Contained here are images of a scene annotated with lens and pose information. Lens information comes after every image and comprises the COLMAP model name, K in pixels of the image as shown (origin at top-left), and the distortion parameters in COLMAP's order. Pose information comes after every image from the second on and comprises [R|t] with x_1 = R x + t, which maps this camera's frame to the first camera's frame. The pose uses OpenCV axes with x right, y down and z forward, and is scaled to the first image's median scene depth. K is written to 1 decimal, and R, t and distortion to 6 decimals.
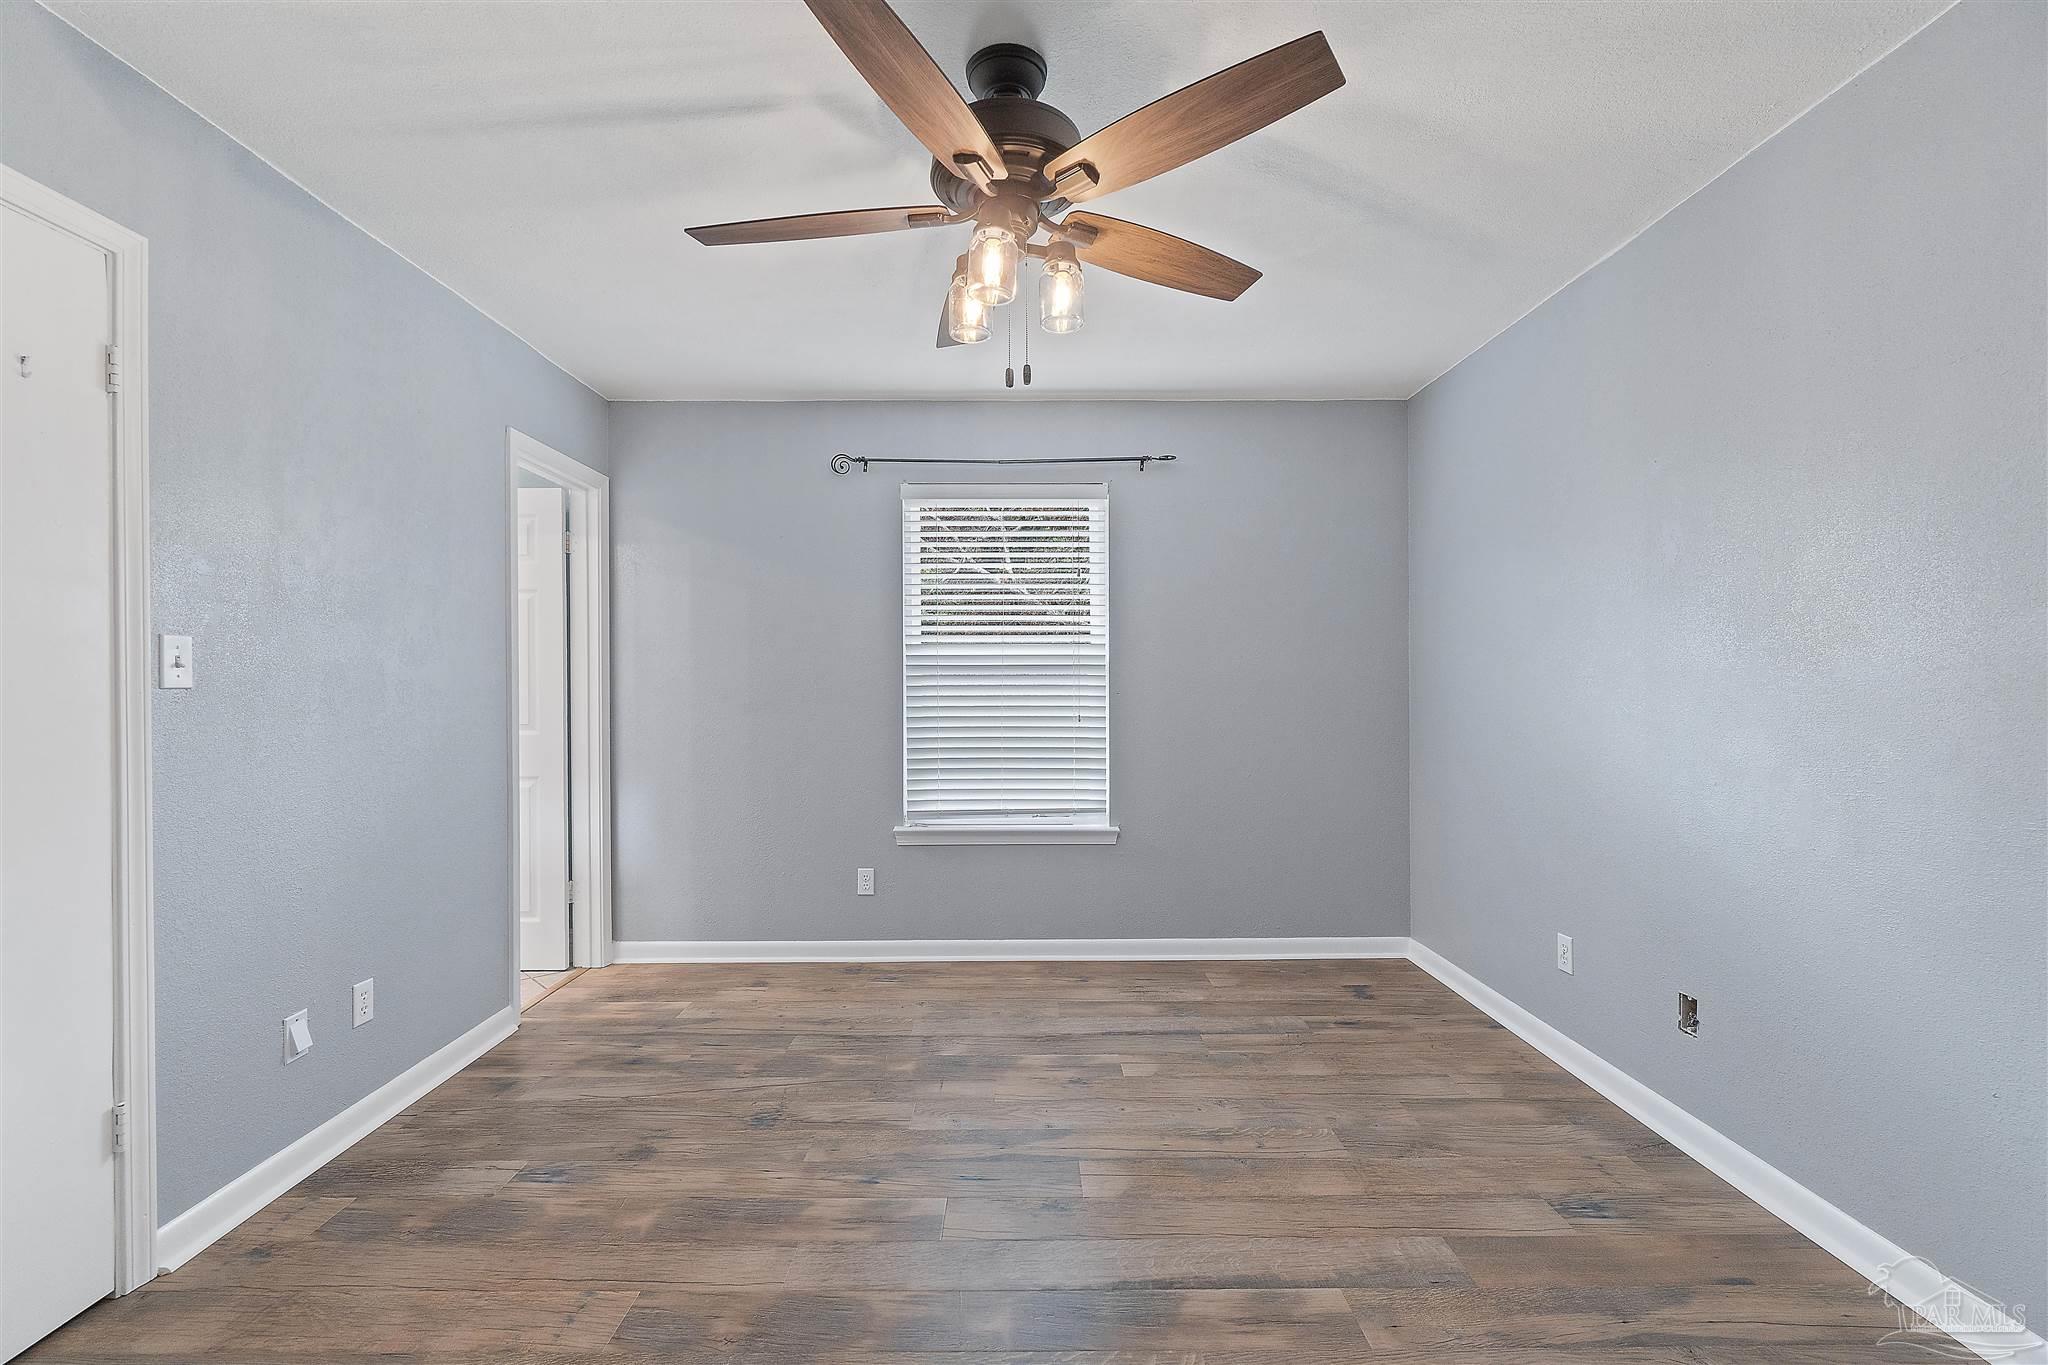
lens RADIAL K [[877.3, 0, 1015.5], [0, 877.3, 686.0], [0, 0, 1]] dist [-0.002808, 0.000804]
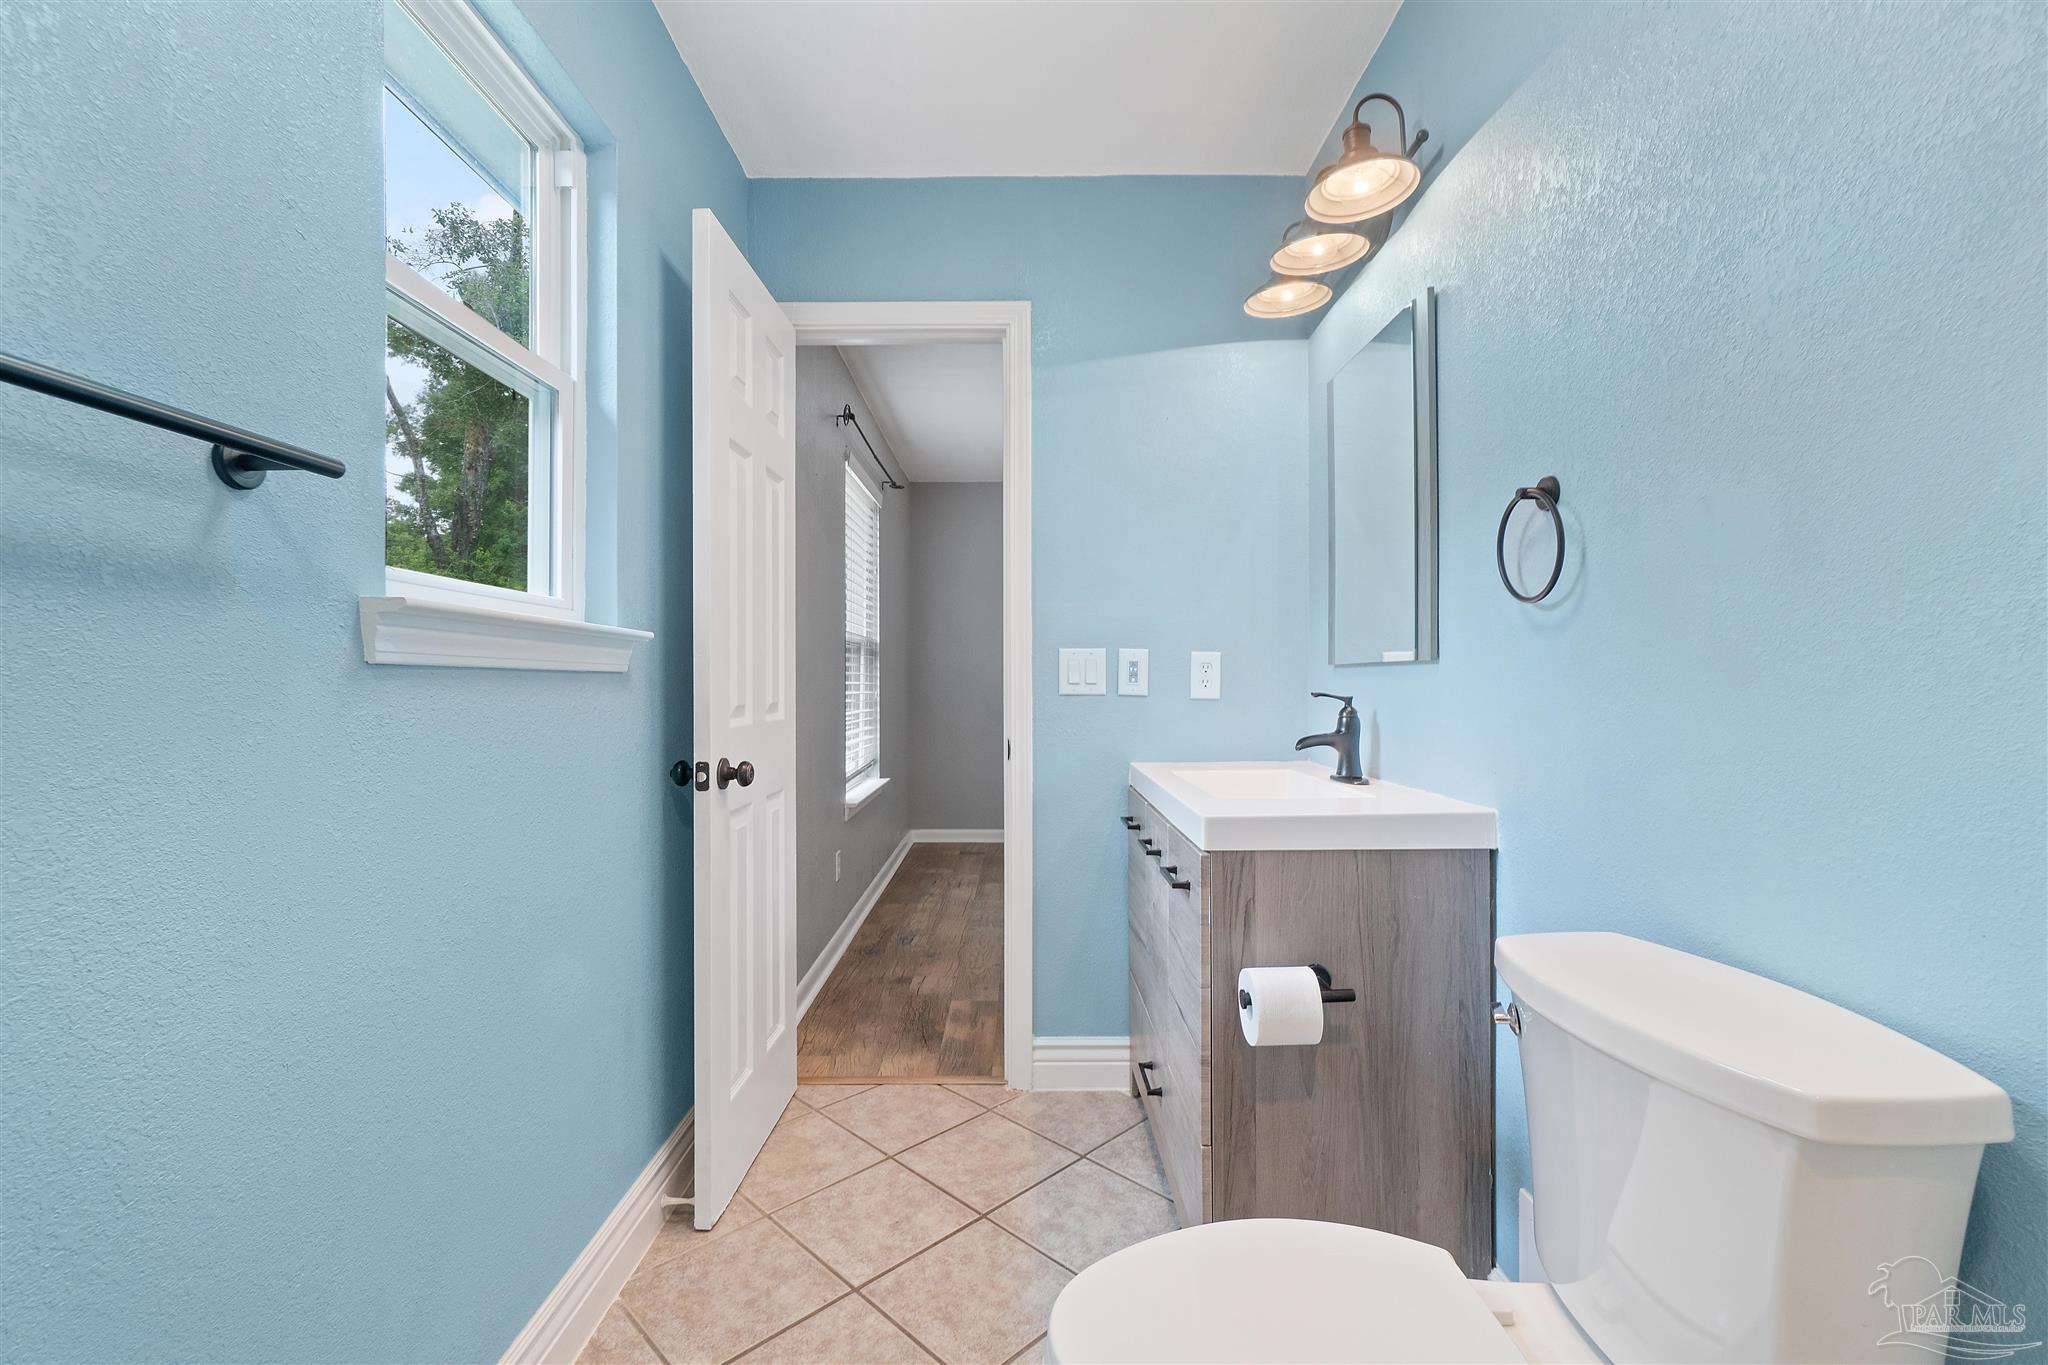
lens RADIAL K [[898.2, 0, 1024.0], [0, 898.2, 682.5], [0, 0, 1]] dist [-0.001057, 0.000068]
pose [[-0.009875, -0.000210, 0.999951, -1.542698], [0.004258, 0.999991, 0.000253, 0.037592], [-0.999942, 0.004260, -0.009874, 1.107386]]
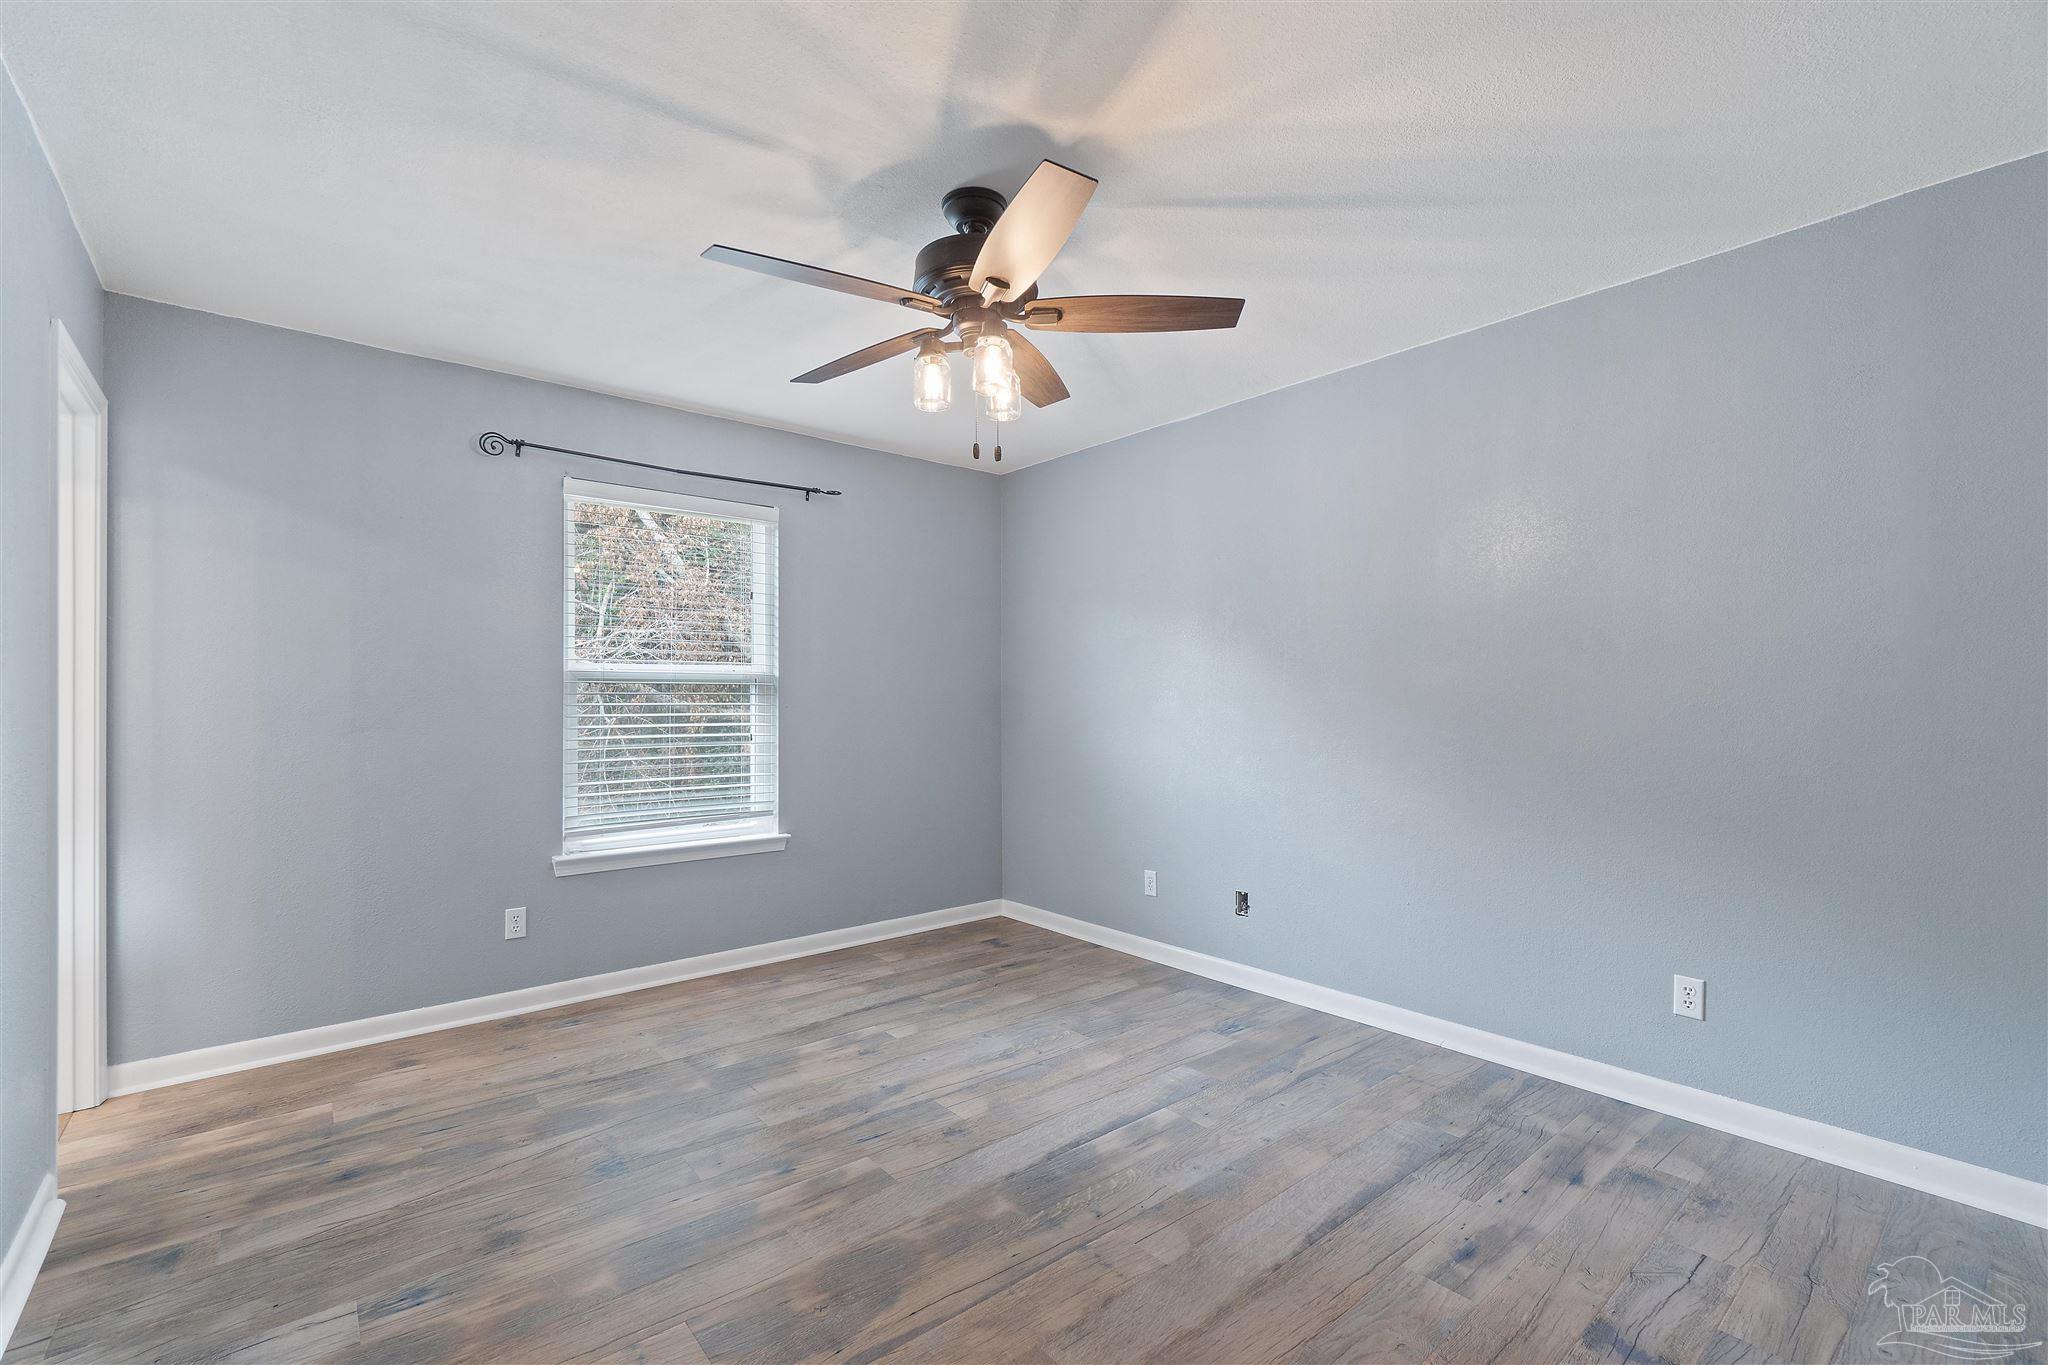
lens RADIAL K [[883.5, 0, 1009.3], [0, 883.5, 691.1], [0, 0, 1]] dist [-0.001987, 0.000298]
pose [[0.772354, 0.008677, 0.635134, -0.481355], [-0.001758, 0.999932, -0.011524, 0.000907], [-0.635190, 0.007784, 0.772316, 0.005553]]
